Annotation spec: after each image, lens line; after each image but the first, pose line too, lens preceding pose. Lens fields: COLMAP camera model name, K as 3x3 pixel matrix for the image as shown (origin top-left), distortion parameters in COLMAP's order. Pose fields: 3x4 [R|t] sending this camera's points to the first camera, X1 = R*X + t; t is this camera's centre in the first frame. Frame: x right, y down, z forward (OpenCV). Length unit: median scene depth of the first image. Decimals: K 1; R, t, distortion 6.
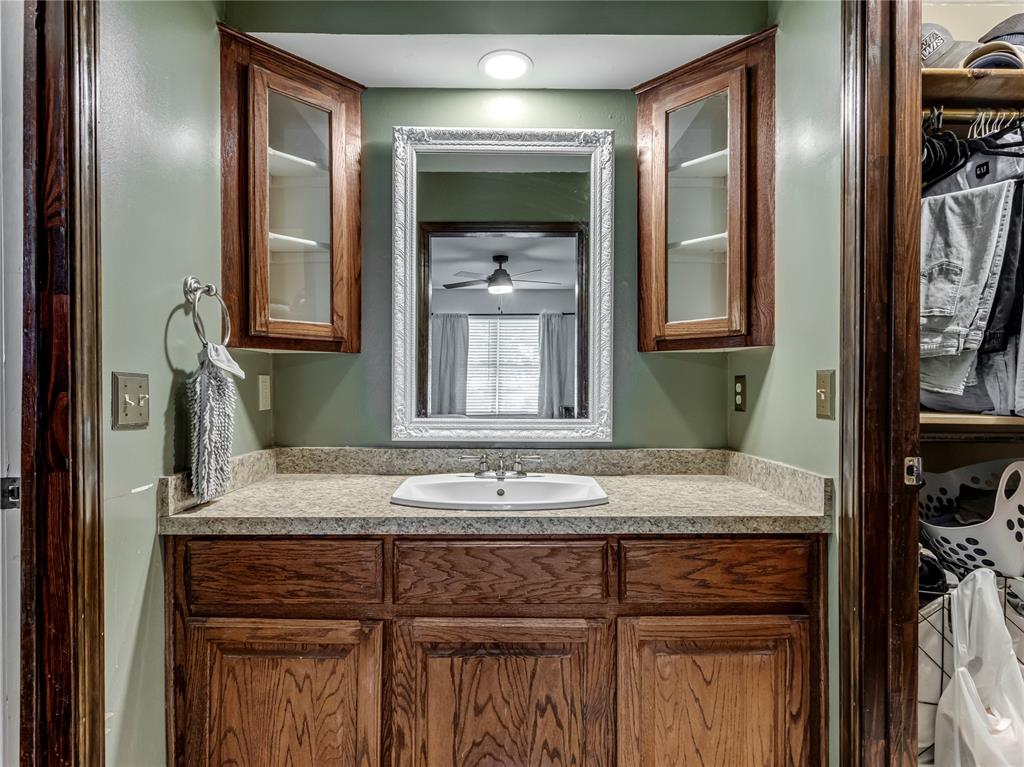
lens RADIAL K [[477.8, 0, 547.5], [0, 477.8, 386.4], [0, 0, 1]] dist [0.001786, 0.000195]
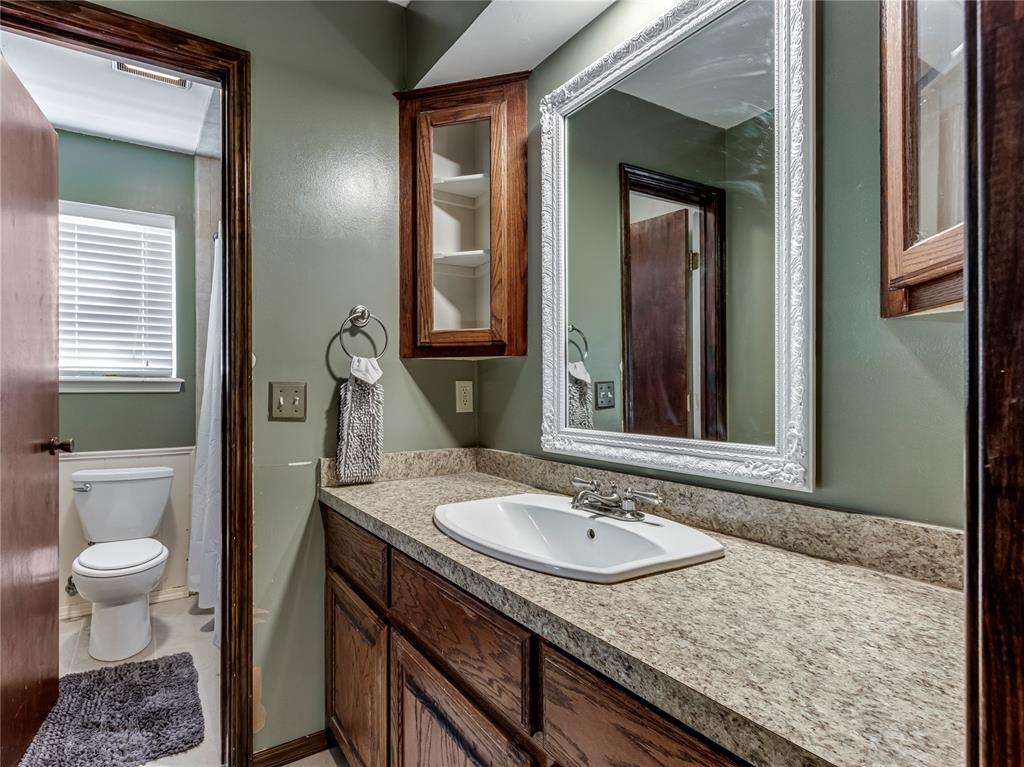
lens RADIAL K [[532.1, 0, 509.4], [0, 532.1, 389.2], [0, 0, 1]] dist [0.002923, -0.000415]
pose [[0.523854, -0.006210, -0.851785, 0.518601], [0.003213, 0.999981, -0.005314, 0.002718], [0.851802, 0.000046, 0.523864, 0.448937]]
